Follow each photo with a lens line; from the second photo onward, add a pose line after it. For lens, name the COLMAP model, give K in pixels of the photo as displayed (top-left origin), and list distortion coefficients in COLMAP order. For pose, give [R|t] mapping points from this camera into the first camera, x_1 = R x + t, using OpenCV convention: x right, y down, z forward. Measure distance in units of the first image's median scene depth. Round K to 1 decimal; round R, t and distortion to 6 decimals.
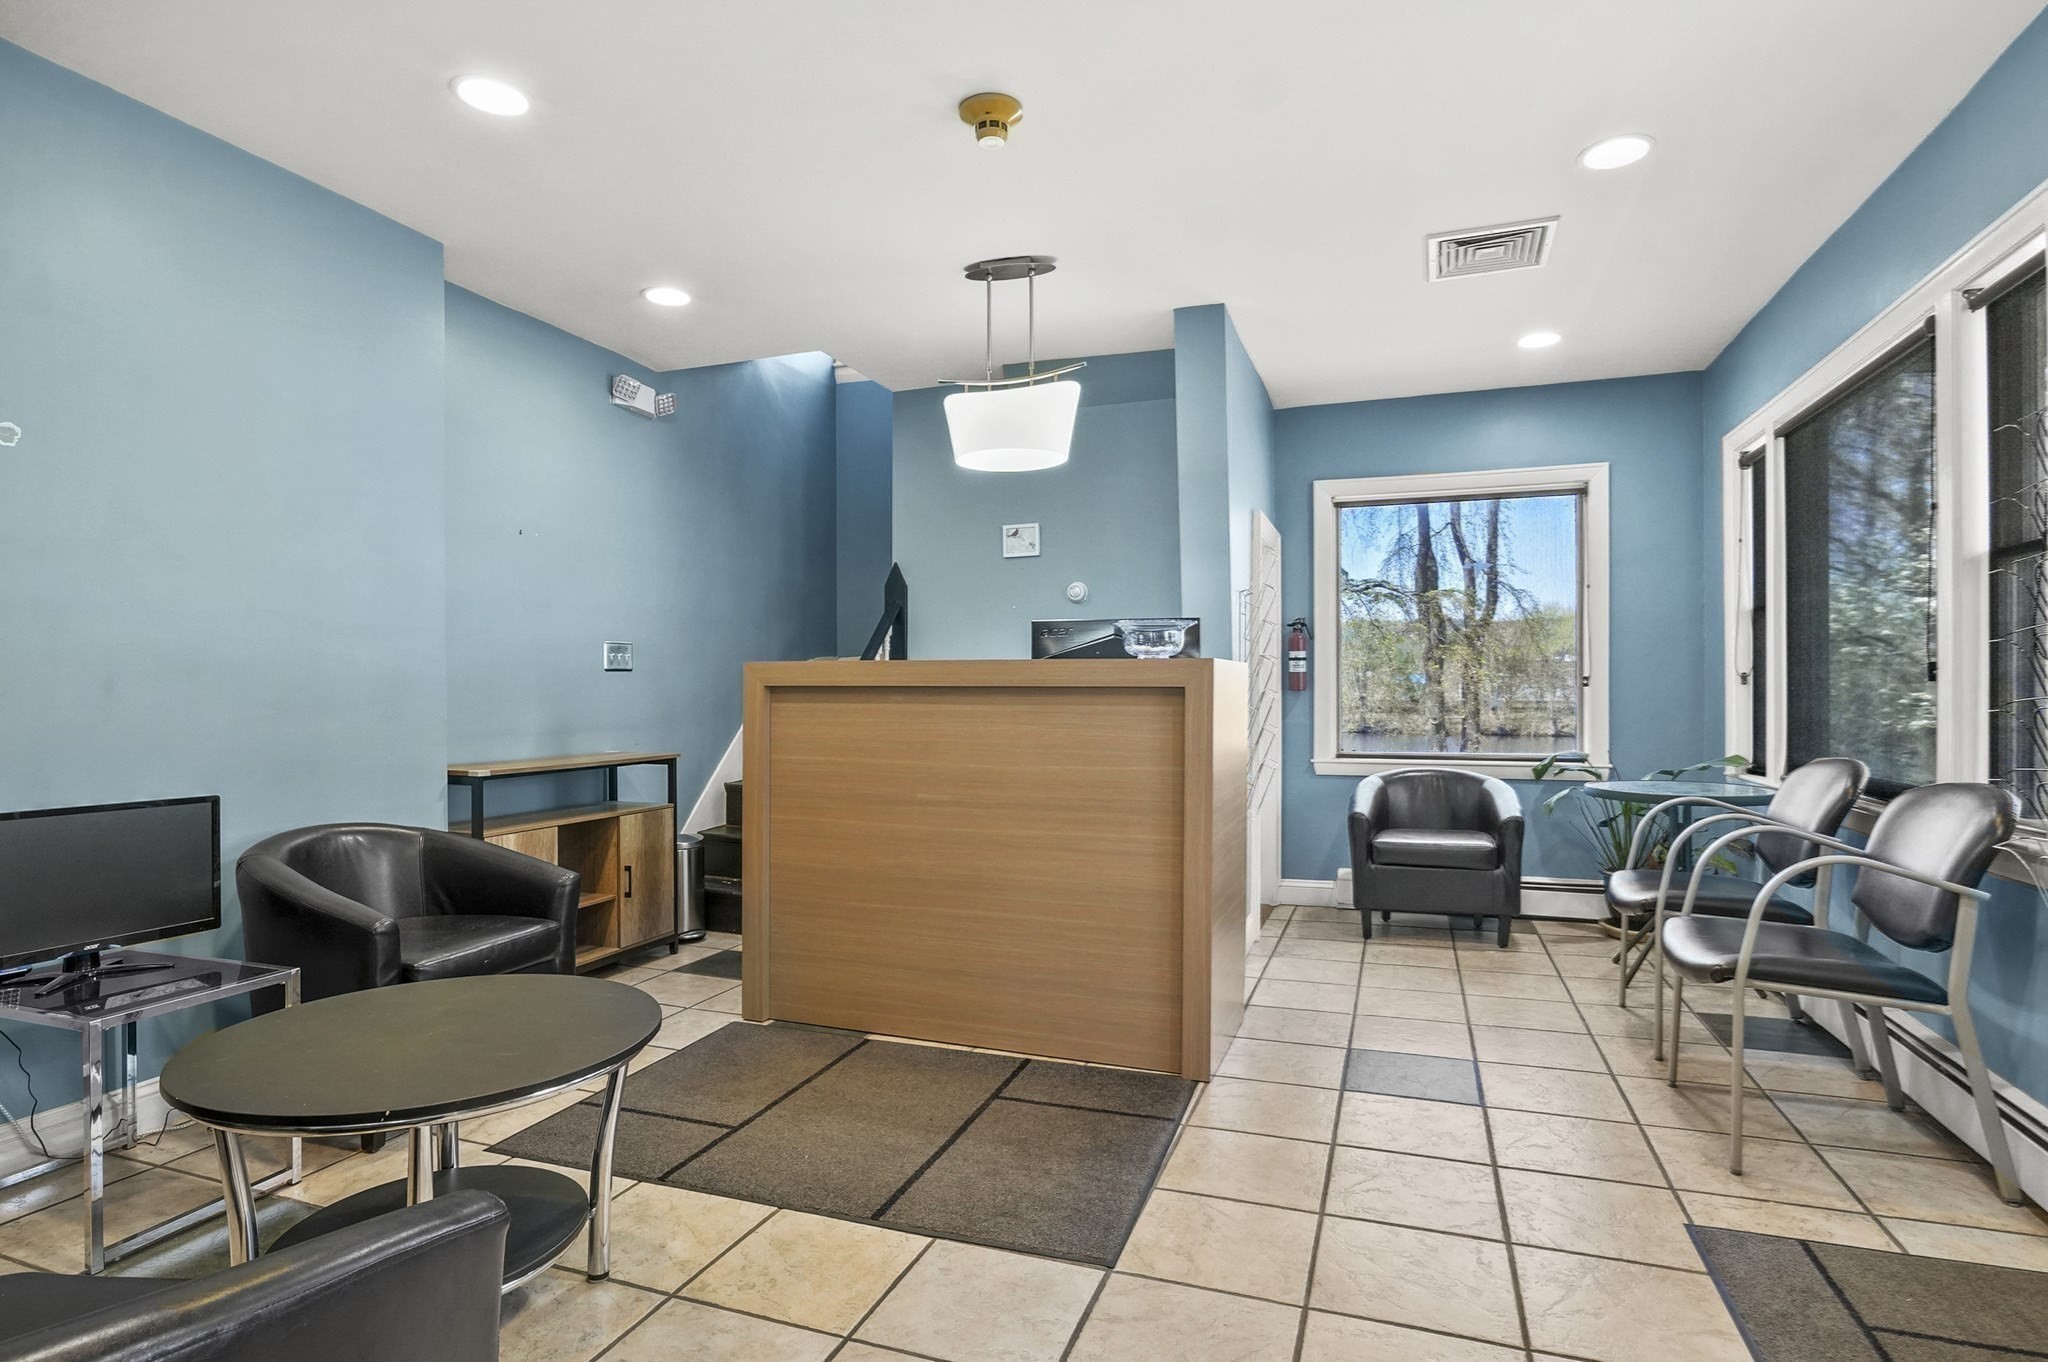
lens RADIAL K [[1046.5, 0, 1032.2], [0, 1046.5, 688.2], [0, 0, 1]] dist [-0.011763, 0.004355]
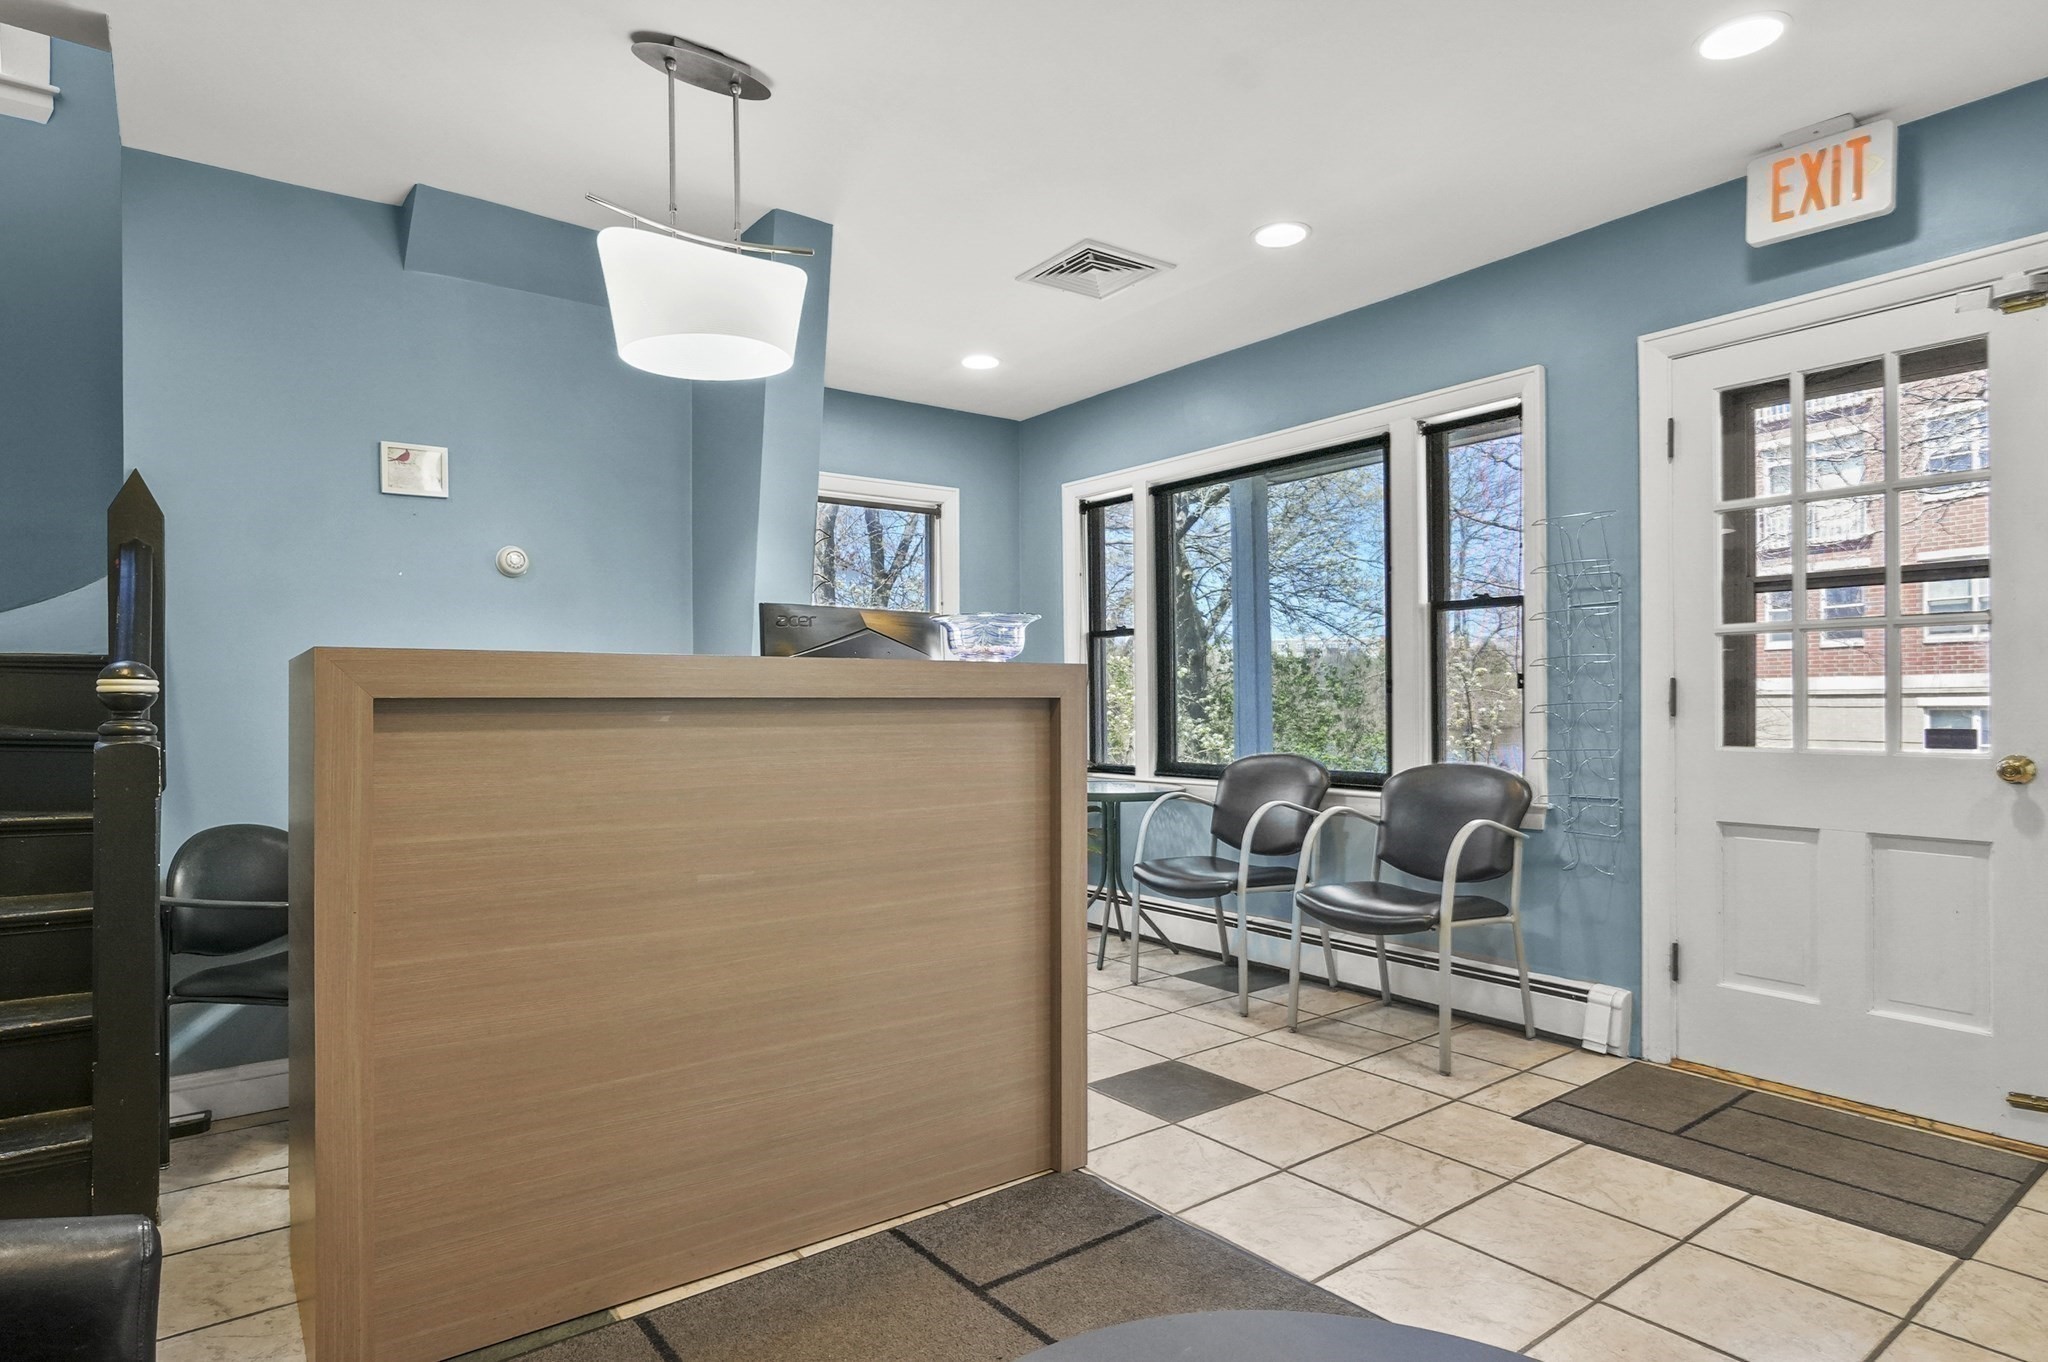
lens RADIAL K [[1108.9, 0, 1023.7], [0, 1108.9, 695.2], [0, 0, 1]] dist [-0.005909, 0.000207]
pose [[0.557375, 0.000057, 0.830261, -0.439029], [0.006215, 0.999972, -0.004241, 0.000185], [-0.830237, 0.007524, 0.557359, 0.393216]]
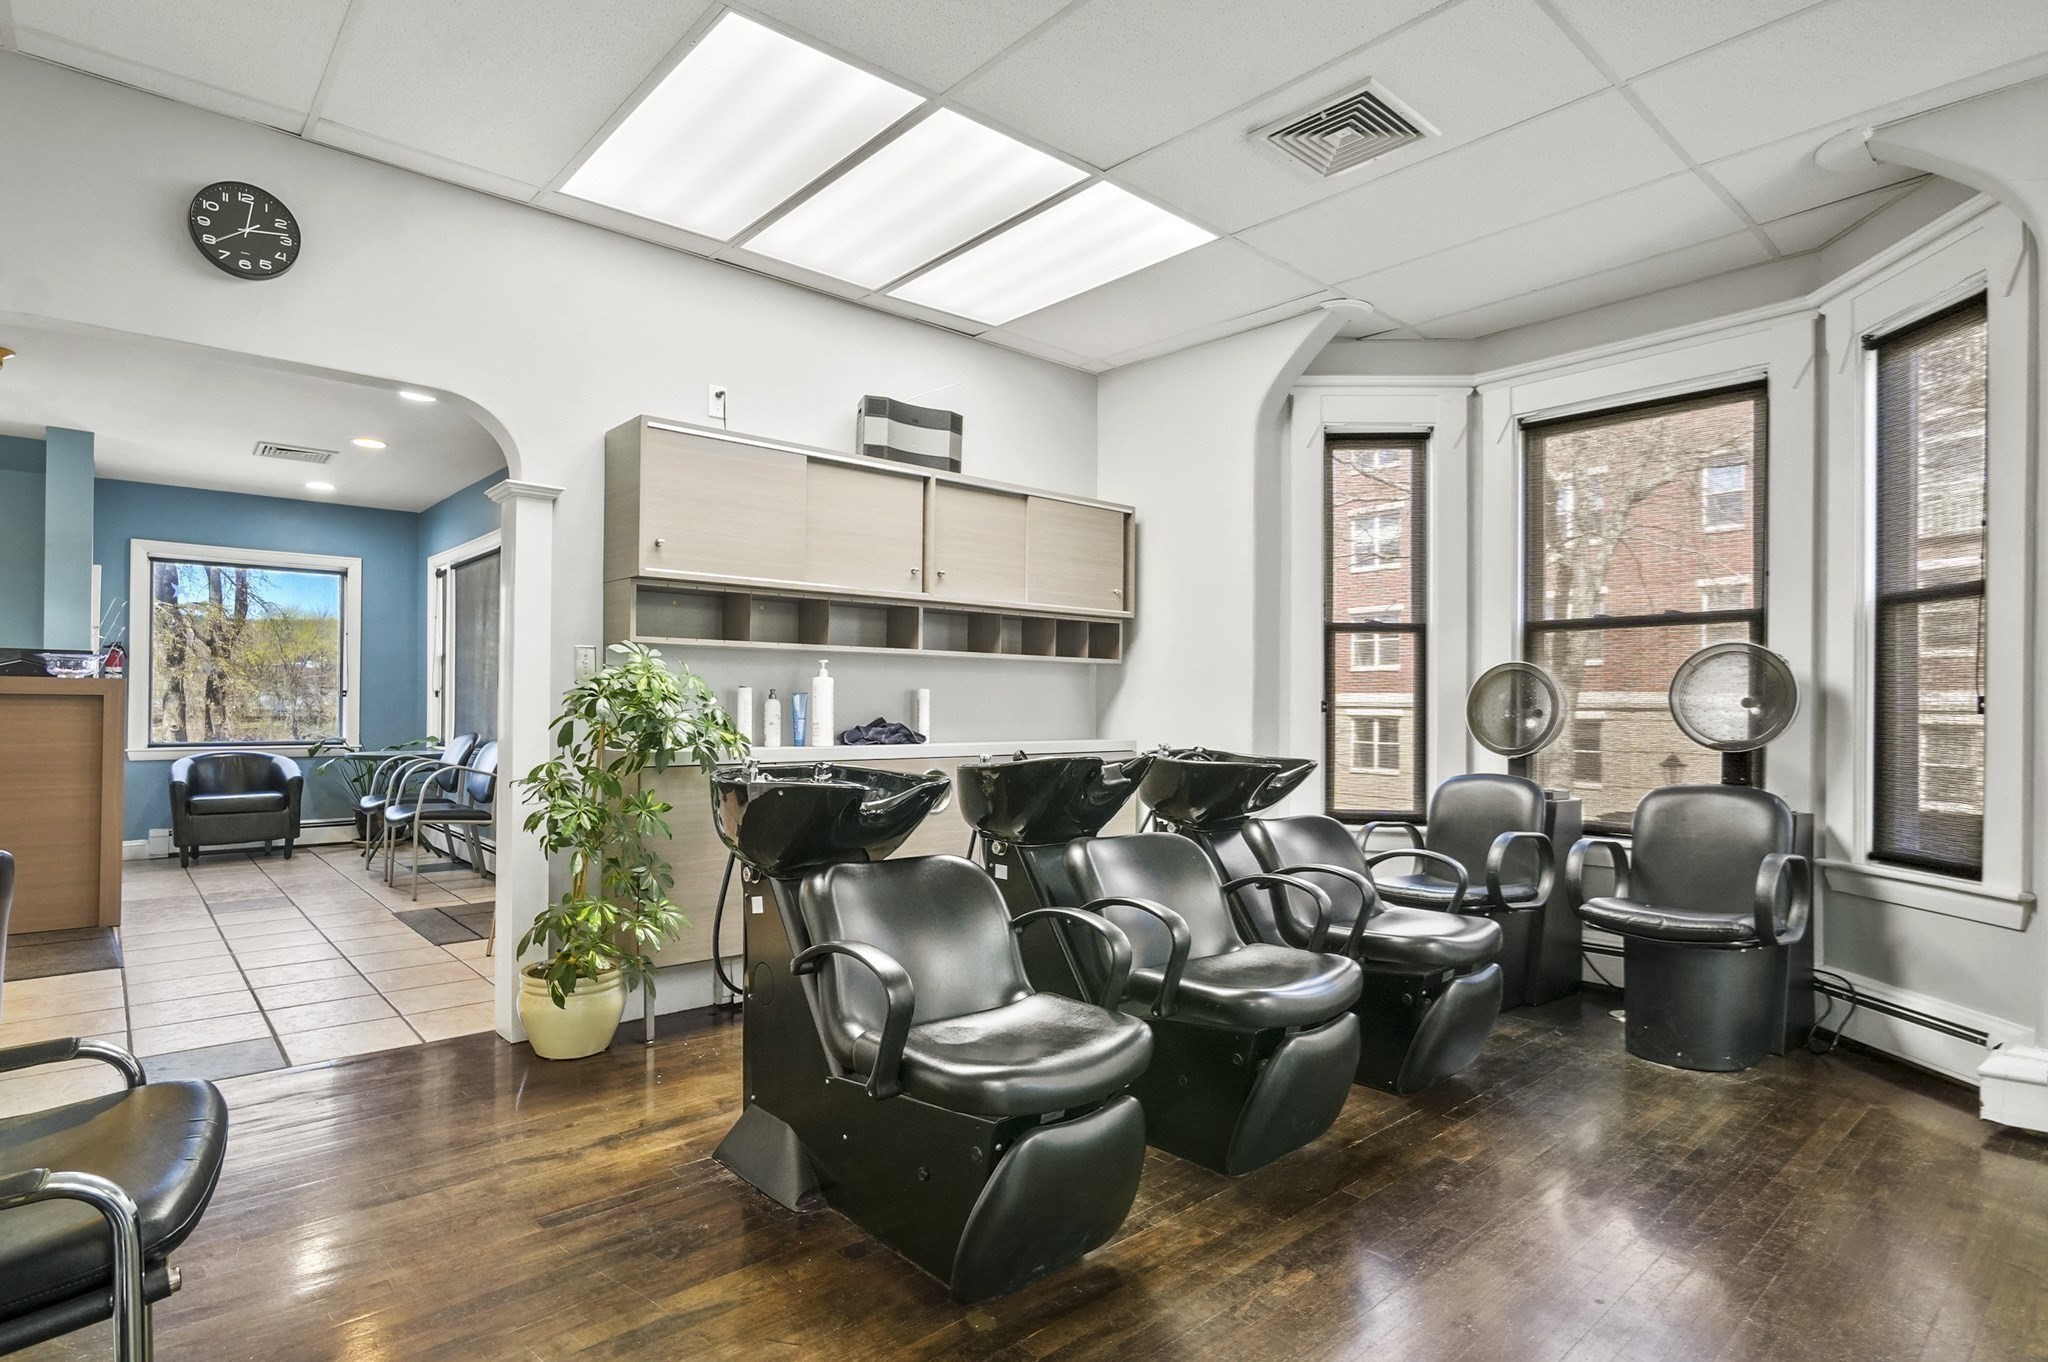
lens RADIAL K [[1046.5, 0, 1028.0], [0, 1046.5, 695.5], [0, 0, 1]] dist [-0.011763, 0.004355]
pose [[0.472696, 0.011459, 0.881151, -0.480969], [-0.010111, 0.999920, -0.007579, -0.001666], [-0.881167, -0.005327, 0.472774, -0.855418]]
